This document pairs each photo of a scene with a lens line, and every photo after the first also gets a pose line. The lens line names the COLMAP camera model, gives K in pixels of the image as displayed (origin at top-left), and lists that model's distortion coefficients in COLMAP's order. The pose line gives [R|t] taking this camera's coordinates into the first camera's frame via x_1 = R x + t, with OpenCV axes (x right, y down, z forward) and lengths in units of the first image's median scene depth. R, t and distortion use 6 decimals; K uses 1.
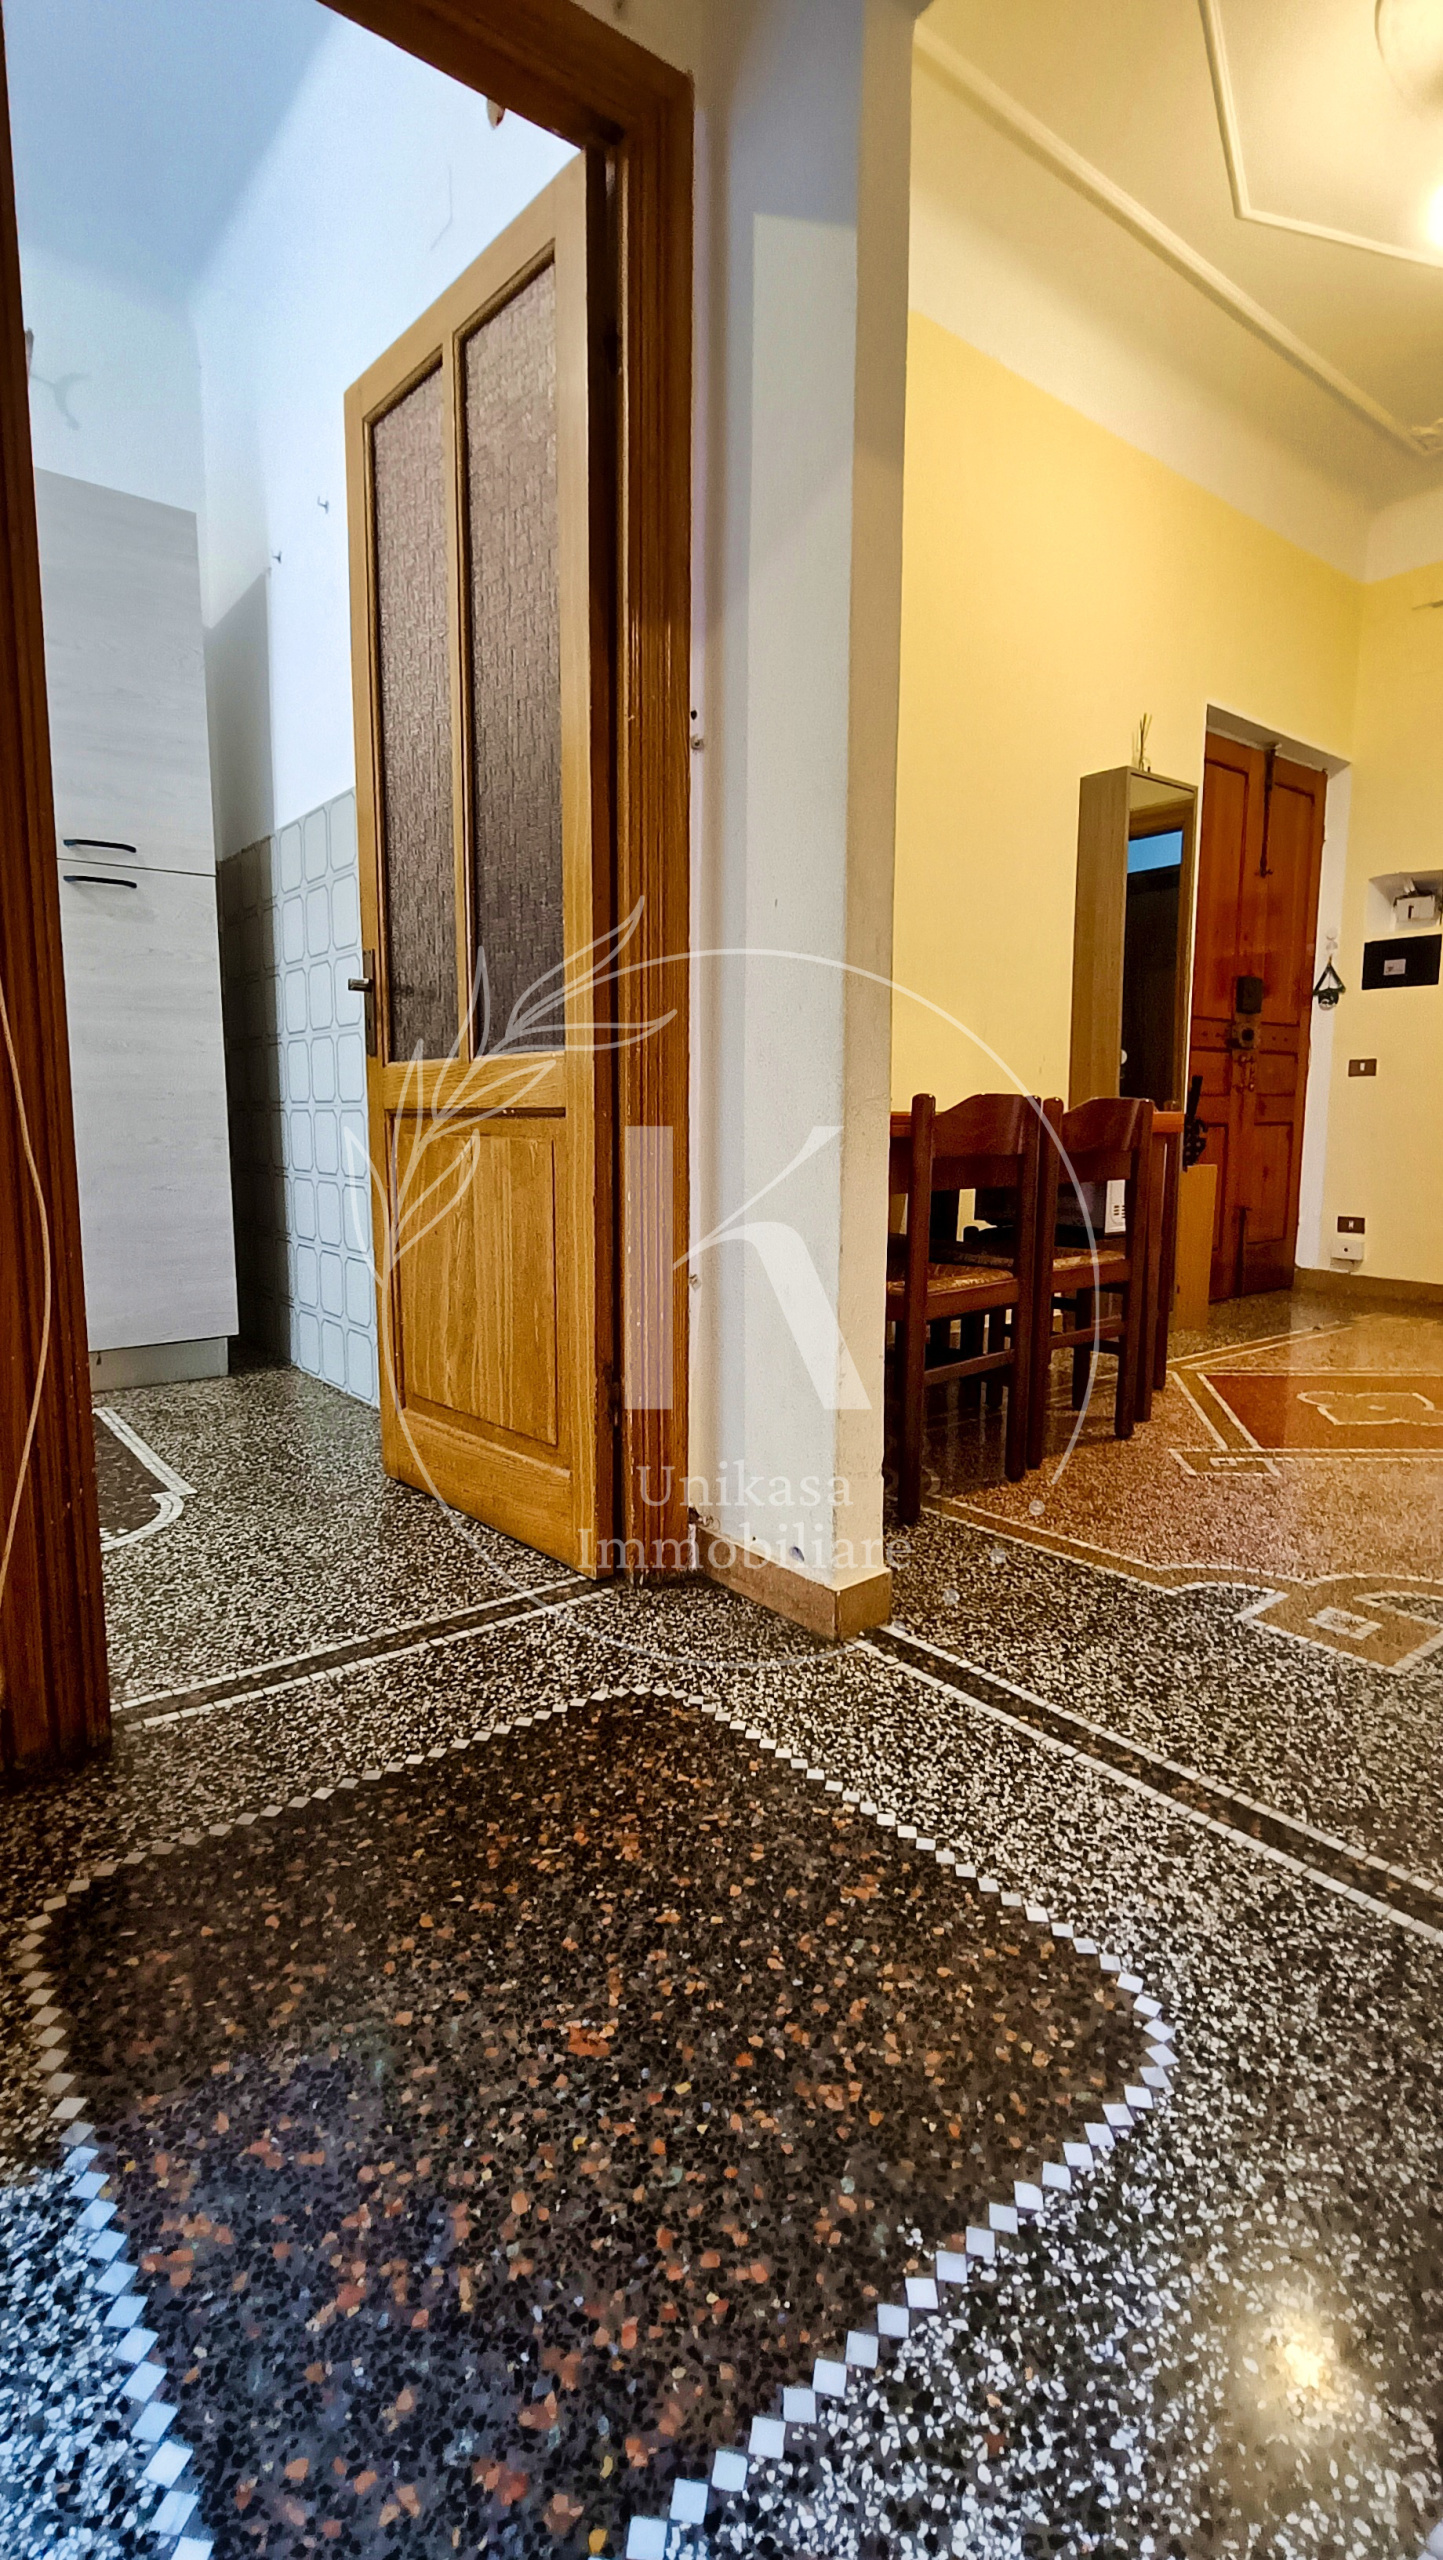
lens RADIAL K [[1190.6, 0, 712.7], [0, 1190.6, 1266.3], [0, 0, 1]] dist [-0.004842, 0.000120]
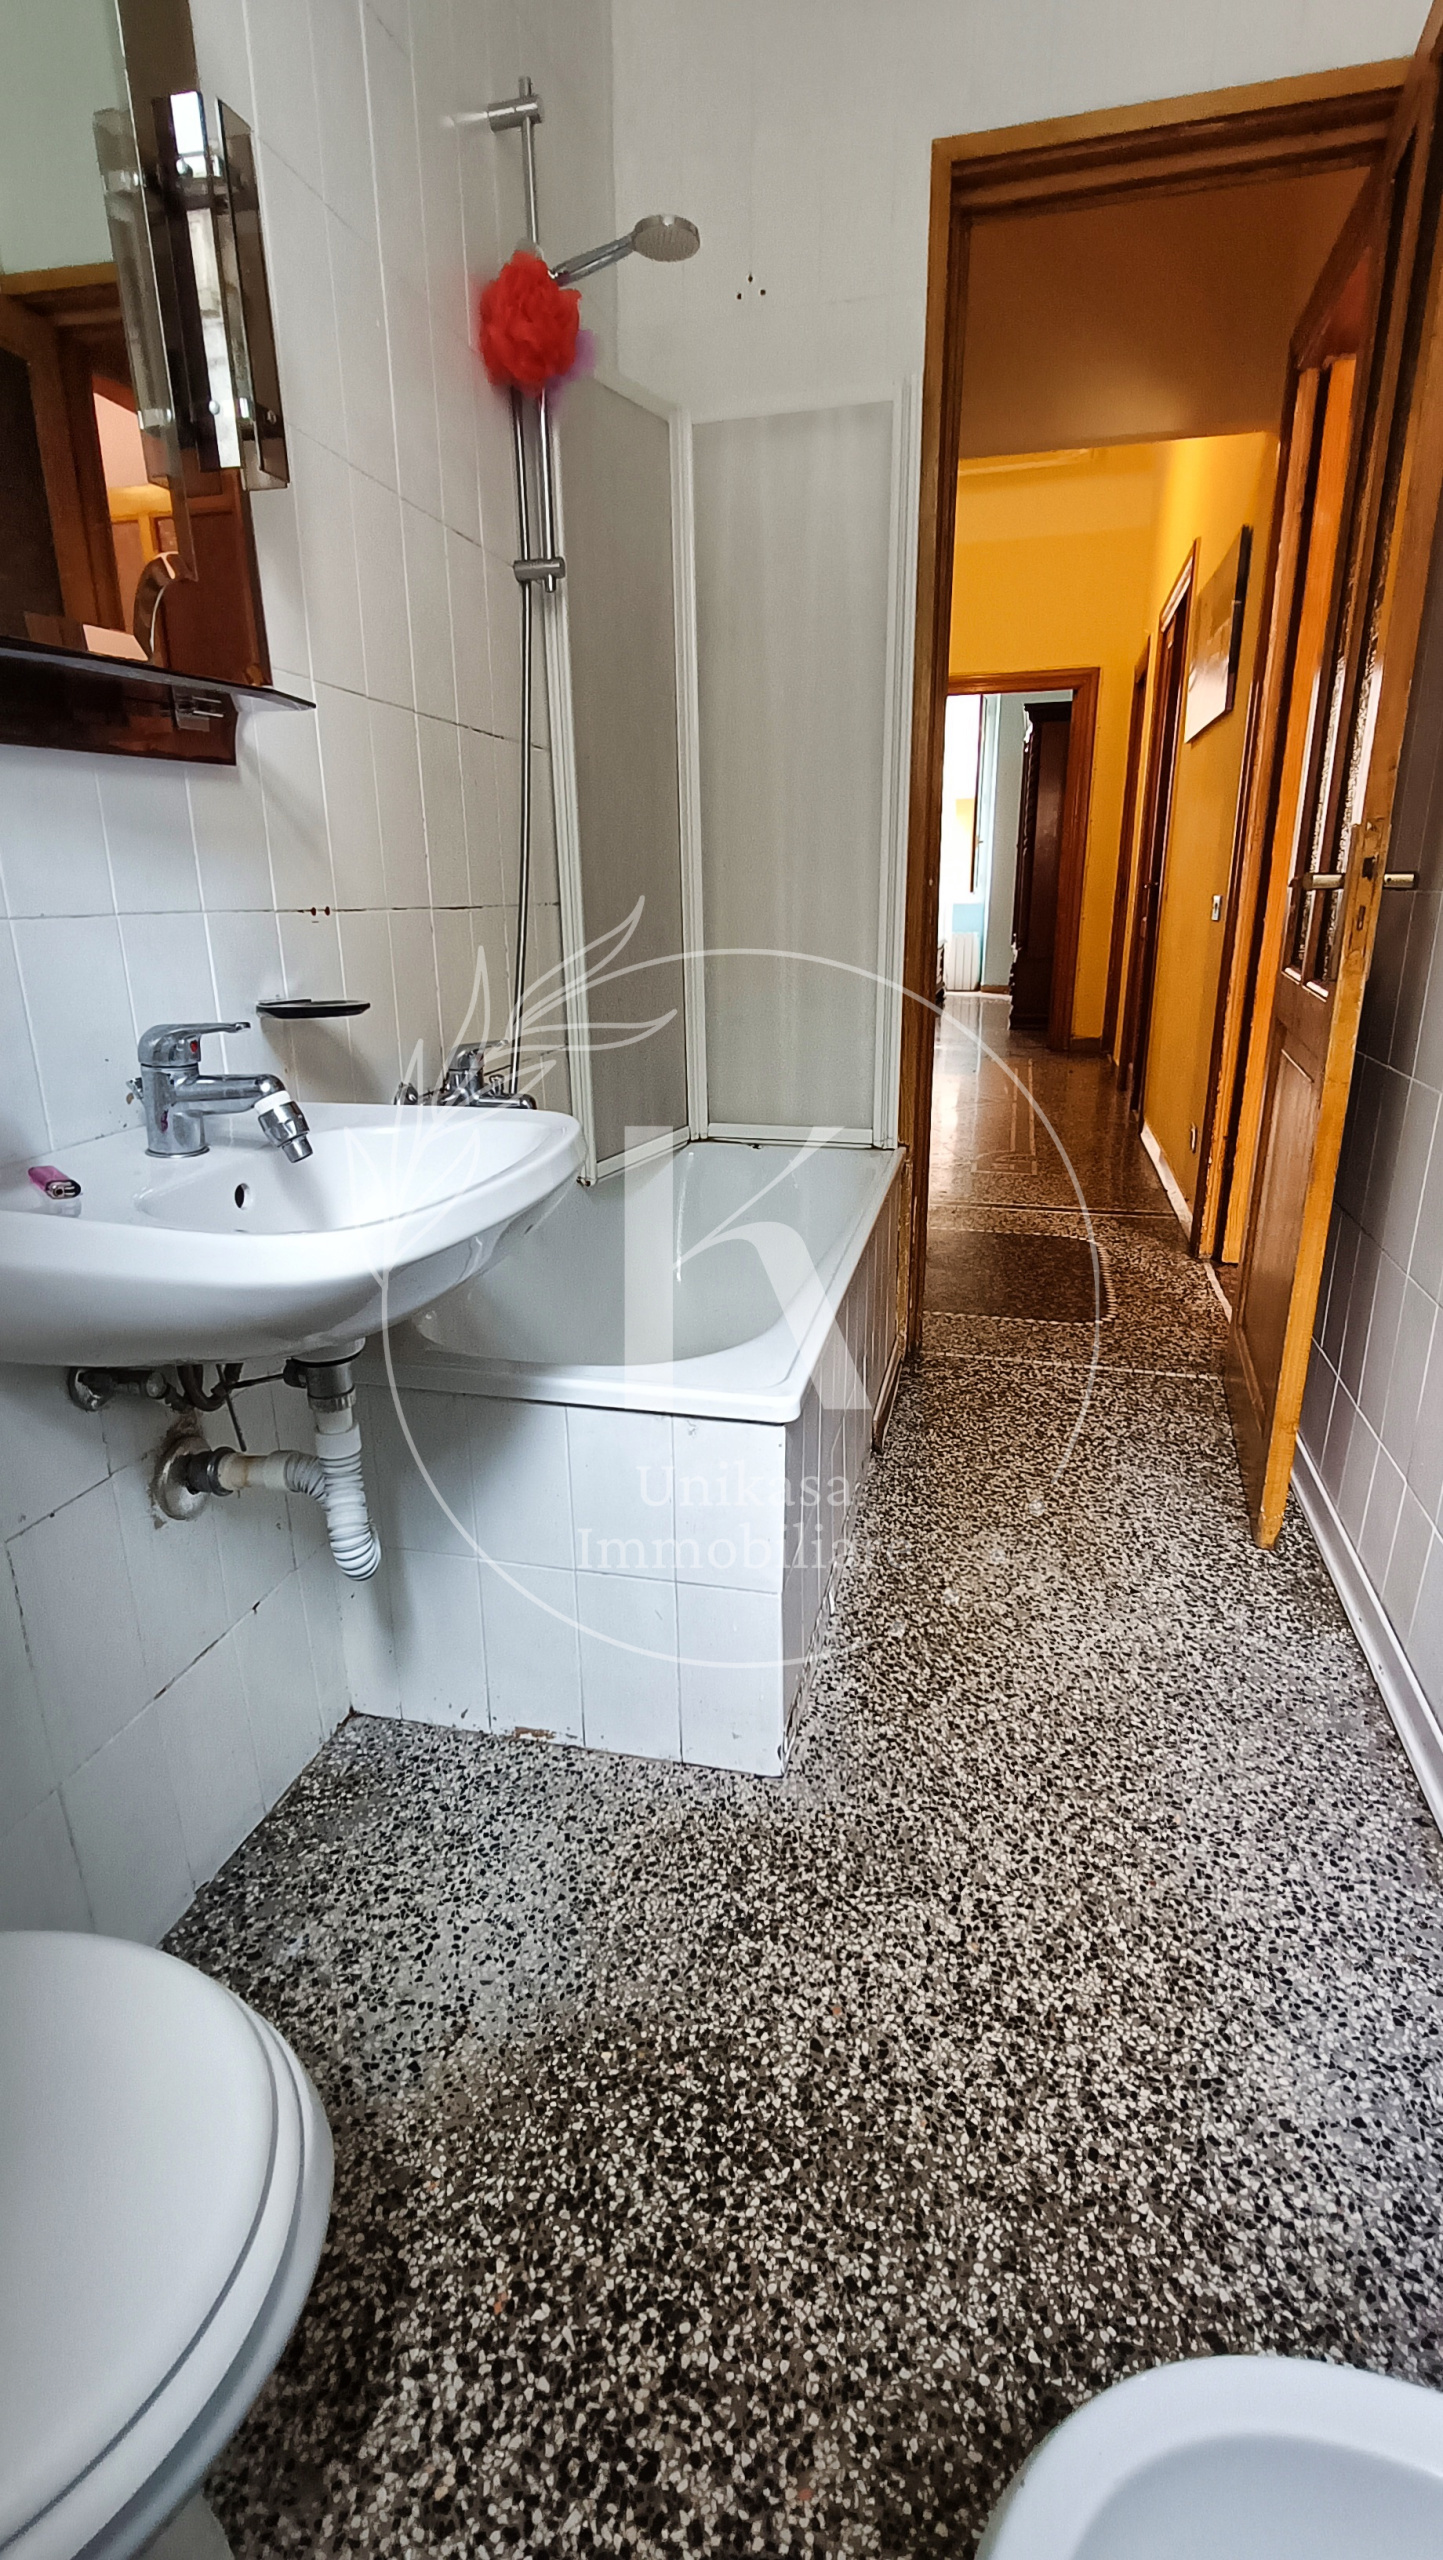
lens RADIAL K [[1190.6, 0, 712.7], [0, 1190.6, 1266.3], [0, 0, 1]] dist [-0.004842, 0.000120]
pose [[0.799098, -0.196499, 0.568182, -0.532381], [0.094065, 0.974303, 0.204658, -0.024904], [-0.593797, -0.110096, 0.797047, -0.244437]]
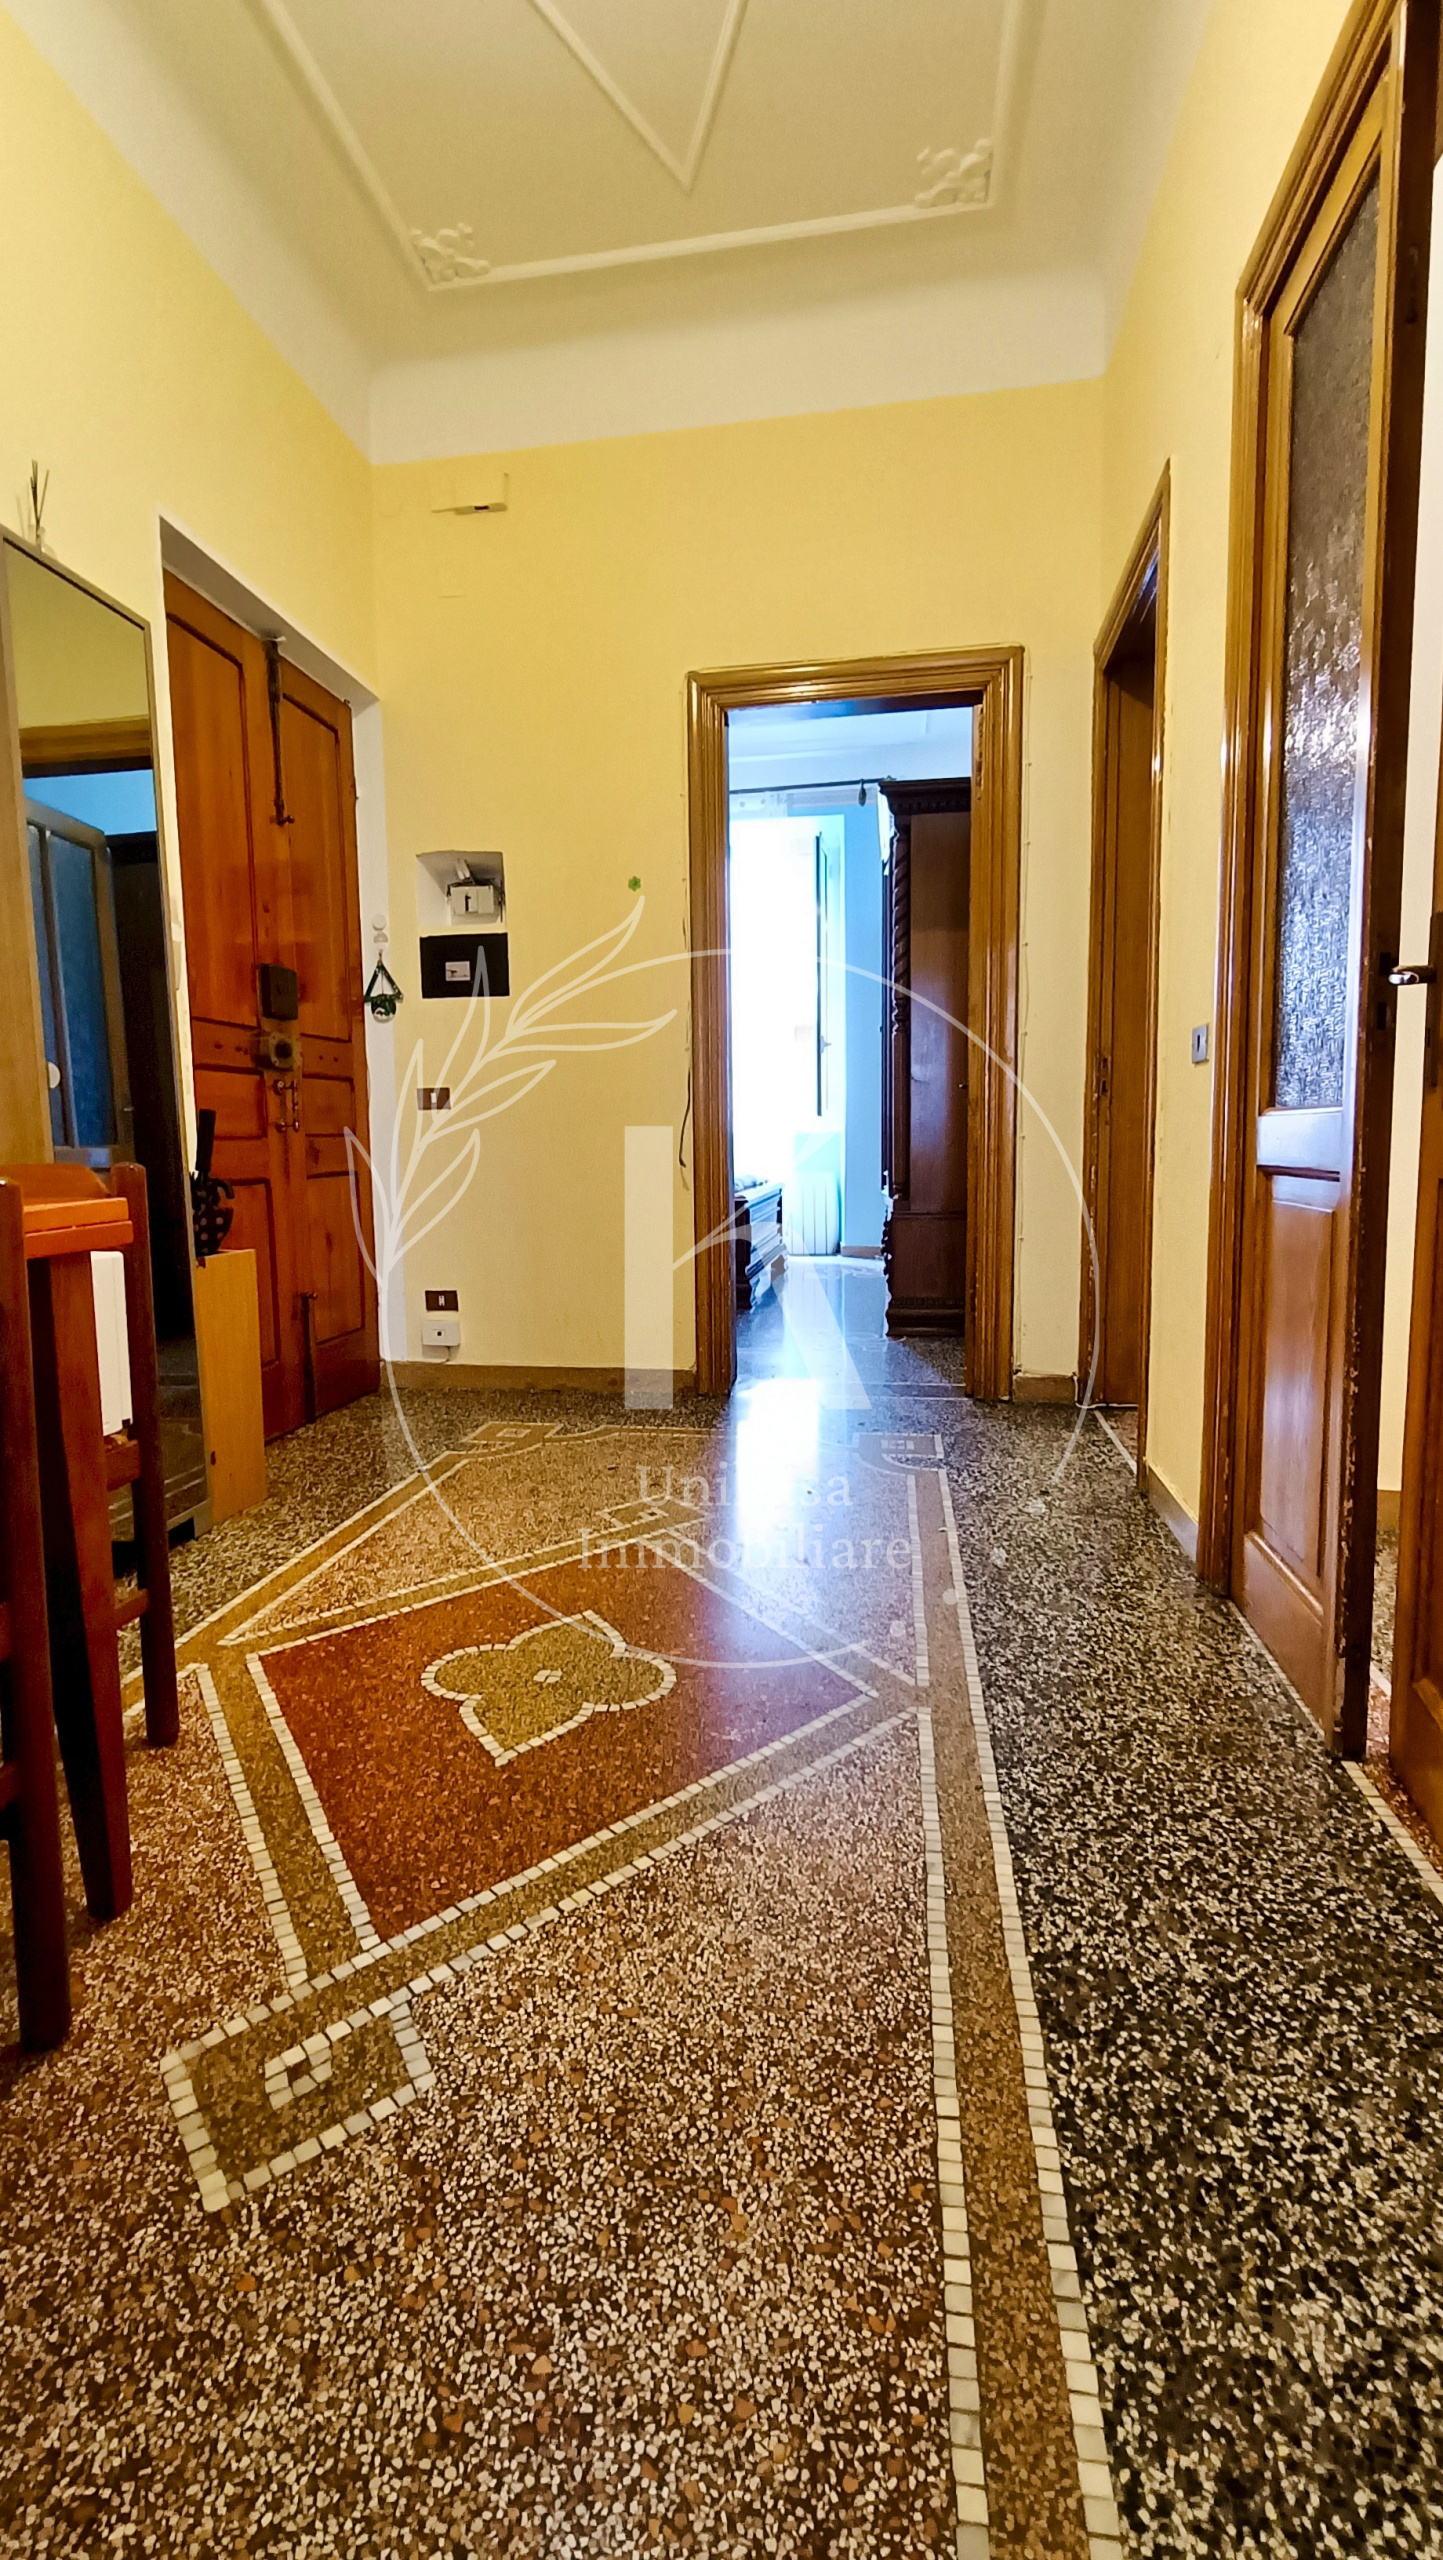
lens RADIAL K [[1190.6, 0, 712.7], [0, 1190.6, 1266.3], [0, 0, 1]] dist [-0.004842, 0.000120]
pose [[0.735625, -0.086497, 0.671844, 0.157565], [0.102747, 0.994586, 0.015547, -0.054401], [-0.669552, 0.057593, 0.740529, 0.326435]]
